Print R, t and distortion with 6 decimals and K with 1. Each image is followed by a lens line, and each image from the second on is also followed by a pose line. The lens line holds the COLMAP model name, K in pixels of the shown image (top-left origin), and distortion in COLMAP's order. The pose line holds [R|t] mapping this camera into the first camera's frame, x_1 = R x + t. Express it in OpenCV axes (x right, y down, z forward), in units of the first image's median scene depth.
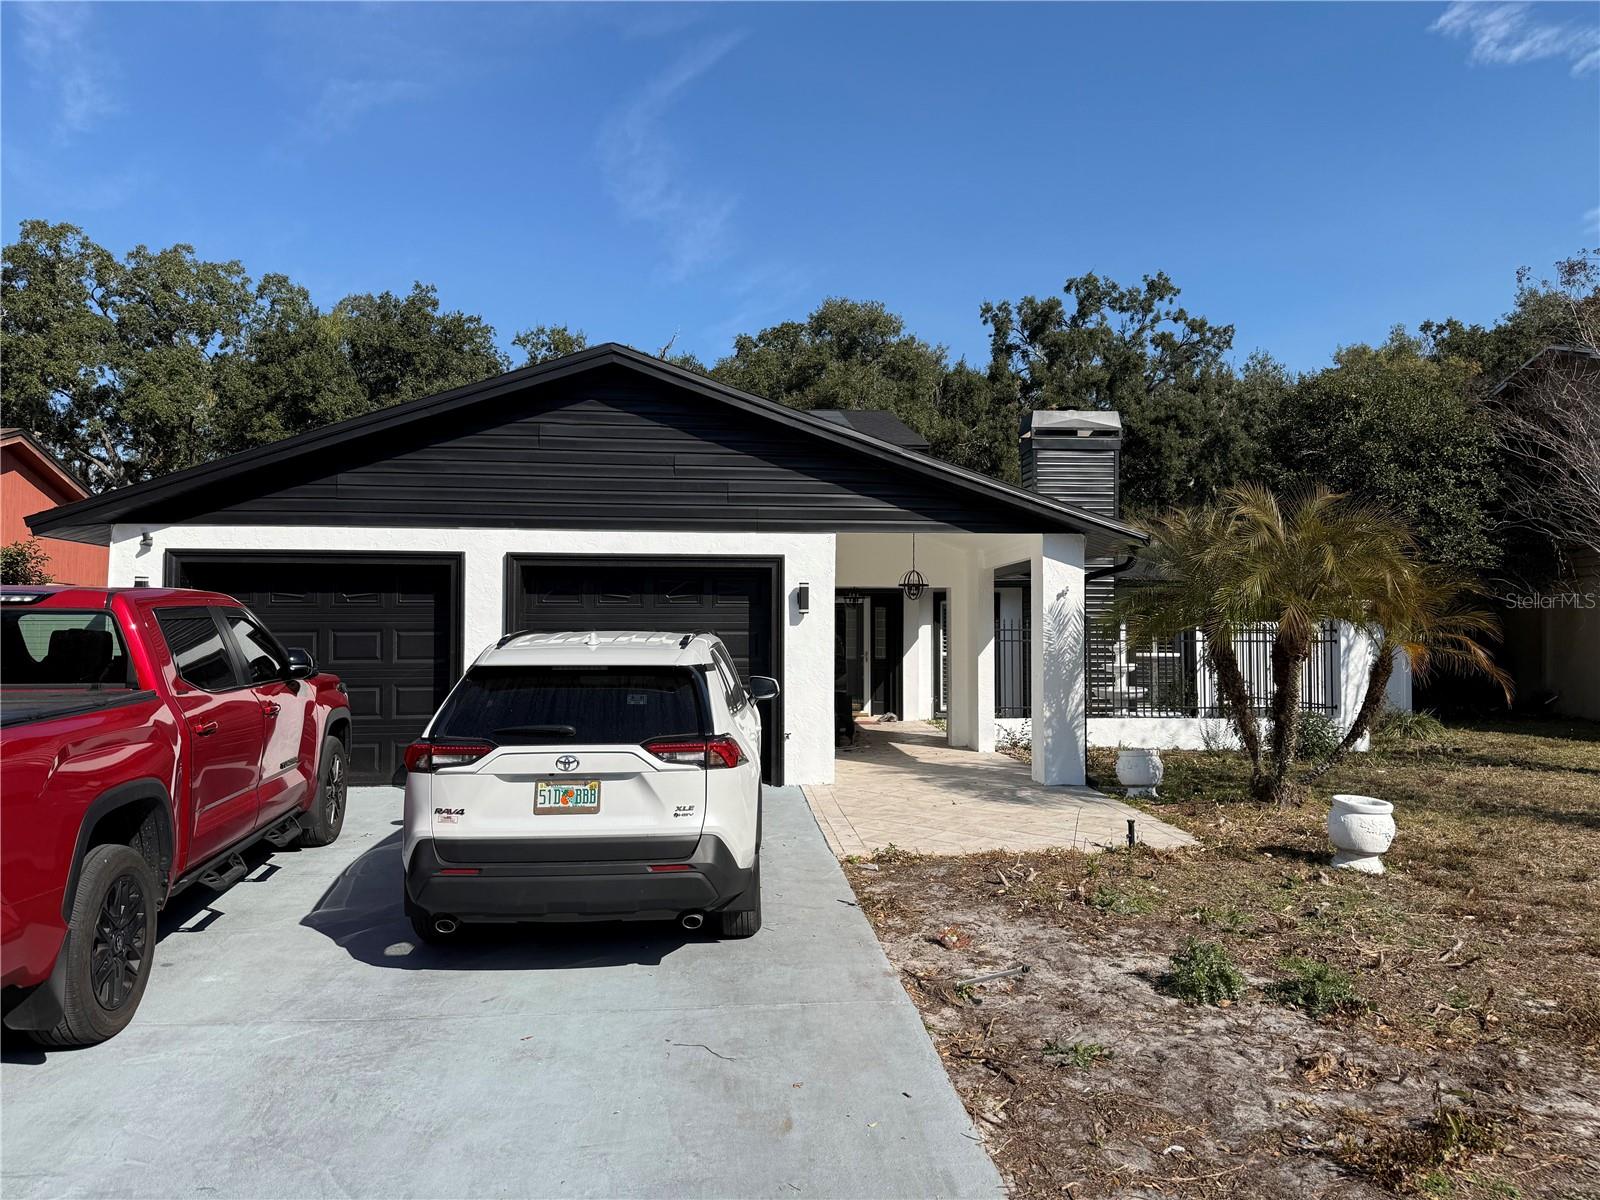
lens RADIAL K [[1115.1, 0, 795.6], [0, 1115.1, 606.5], [0, 0, 1]] dist [0.187370, -0.419323]
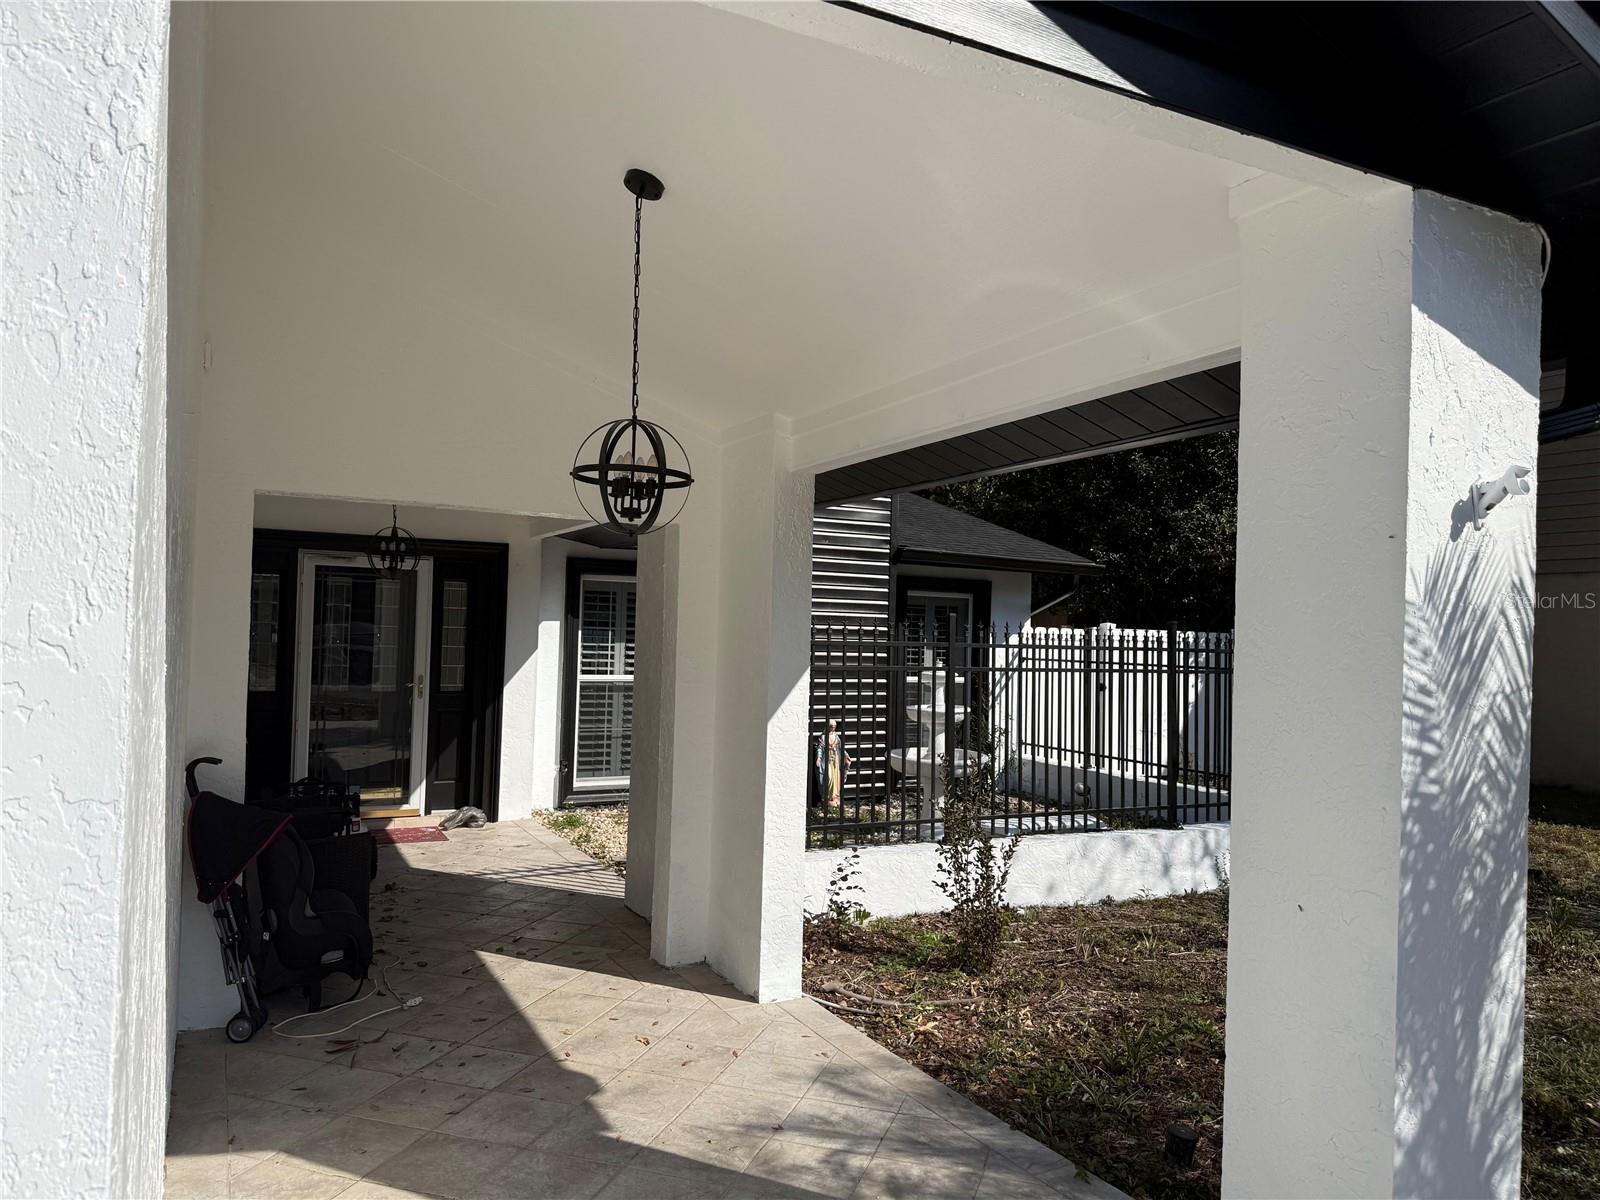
lens RADIAL K [[1115.1, 0, 795.6], [0, 1115.1, 606.5], [0, 0, 1]] dist [0.187370, -0.419323]
pose [[0.927193, 0.027998, 0.373536, 0.036513], [-0.031126, 0.999513, 0.002344, 0.006808], [-0.373288, -0.013800, 0.927613, 0.586638]]
